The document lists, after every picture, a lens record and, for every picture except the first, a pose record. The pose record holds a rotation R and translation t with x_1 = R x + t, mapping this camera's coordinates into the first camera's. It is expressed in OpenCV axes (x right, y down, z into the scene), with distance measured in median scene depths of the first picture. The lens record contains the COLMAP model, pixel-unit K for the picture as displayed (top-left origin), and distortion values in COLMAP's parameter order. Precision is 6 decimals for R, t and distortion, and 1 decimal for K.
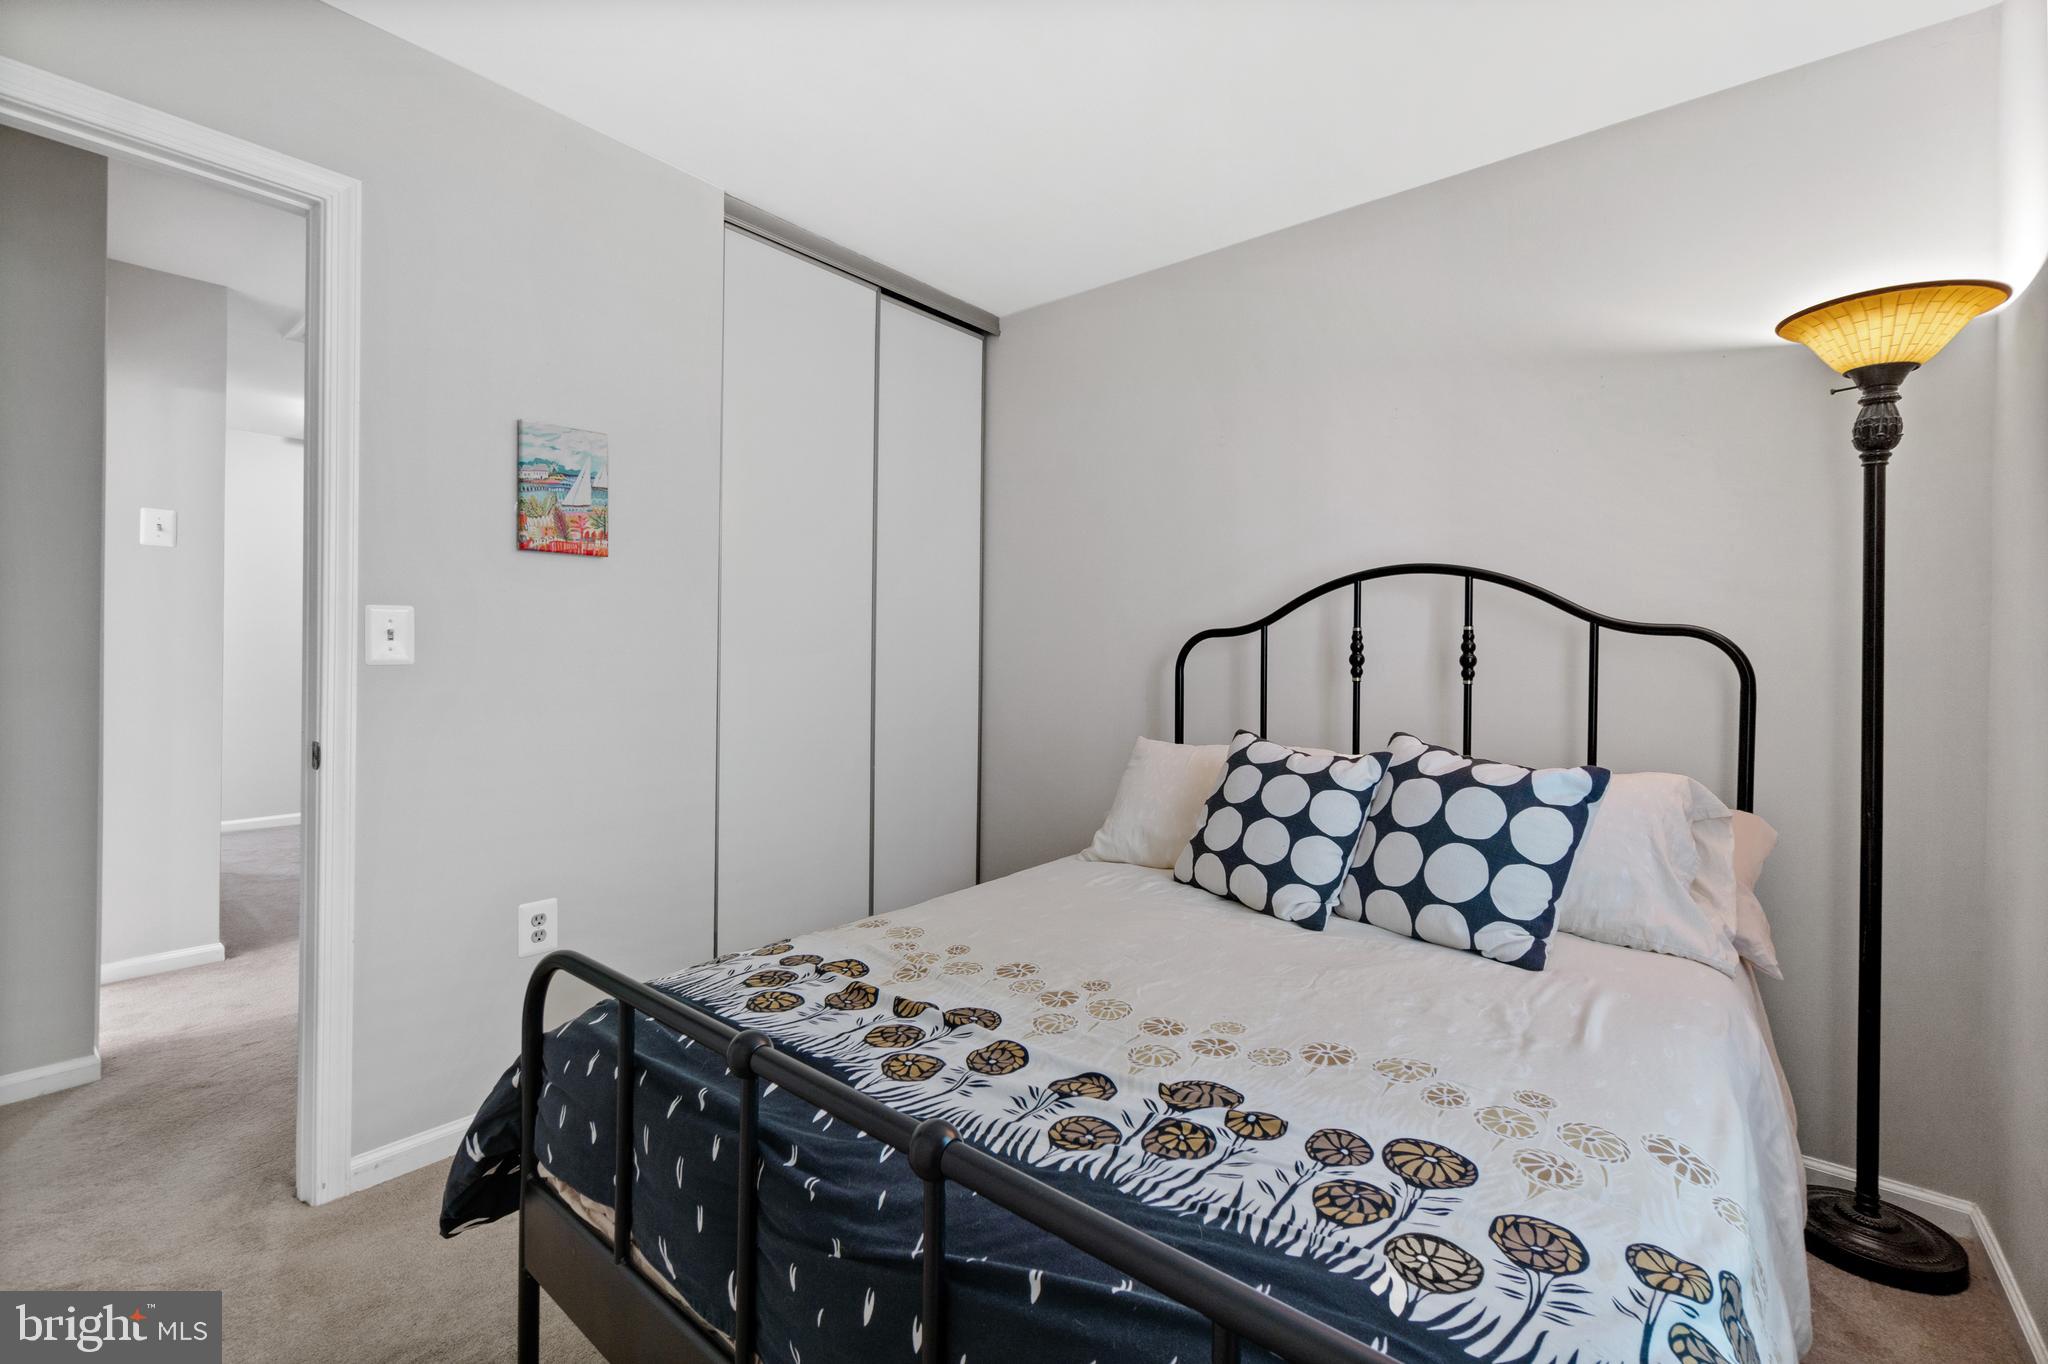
lens RADIAL K [[887.9, 0, 1010.9], [0, 887.9, 663.7], [0, 0, 1]] dist [-0.006157, 0.001751]
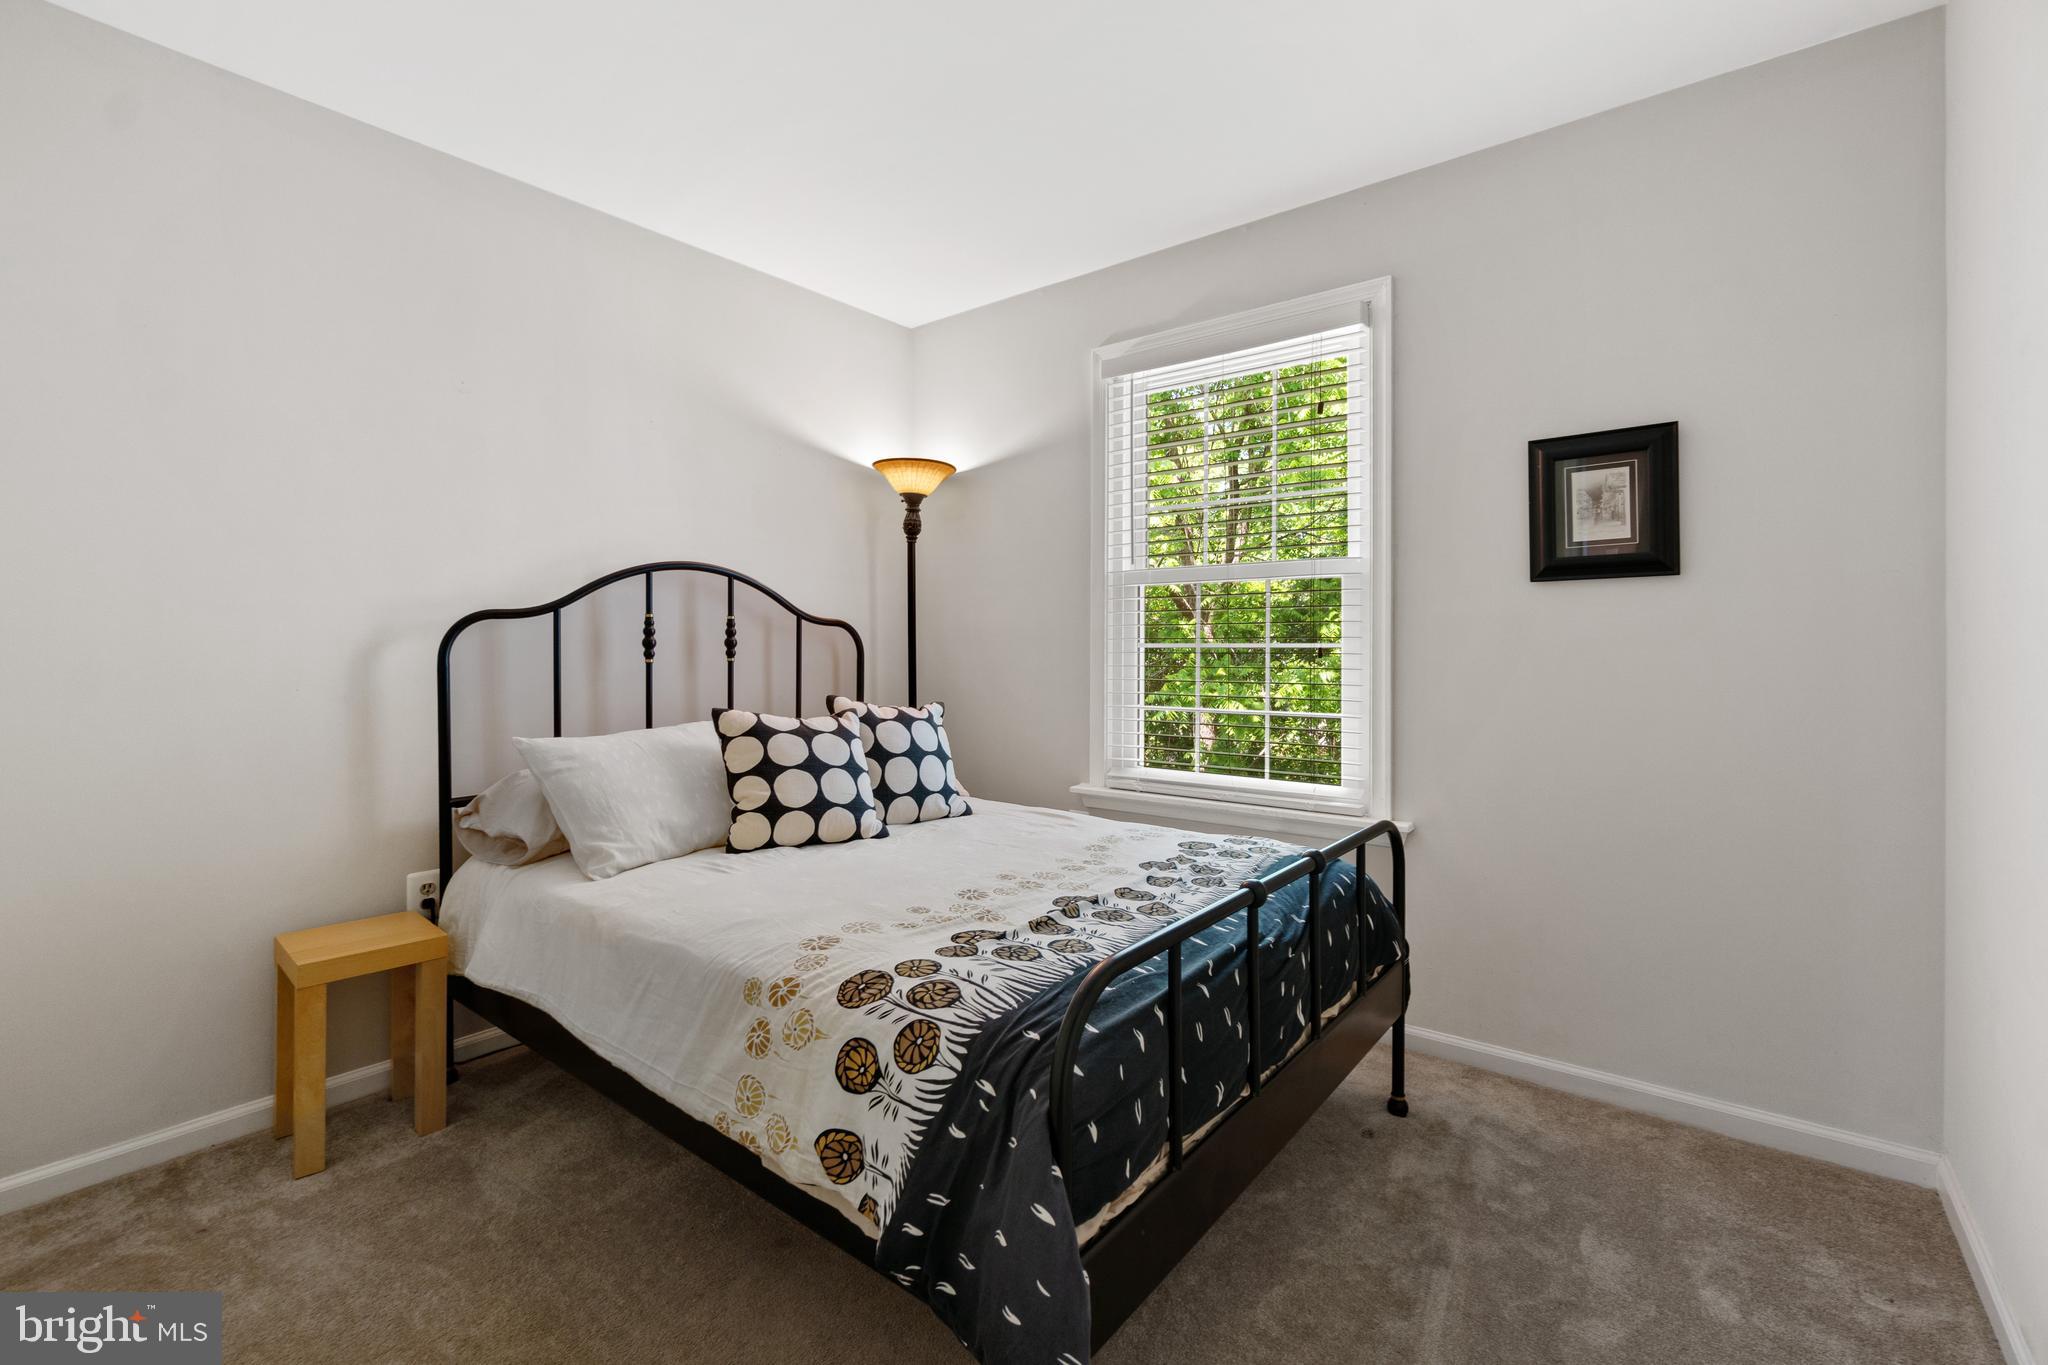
lens RADIAL K [[887.9, 0, 1011.2], [0, 887.9, 671.5], [0, 0, 1]] dist [-0.006157, 0.001751]
pose [[-0.013297, -0.042446, 0.999010, -1.020740], [0.007400, 0.999067, 0.042547, -0.018002], [-0.999884, 0.007958, -0.012971, 0.794297]]
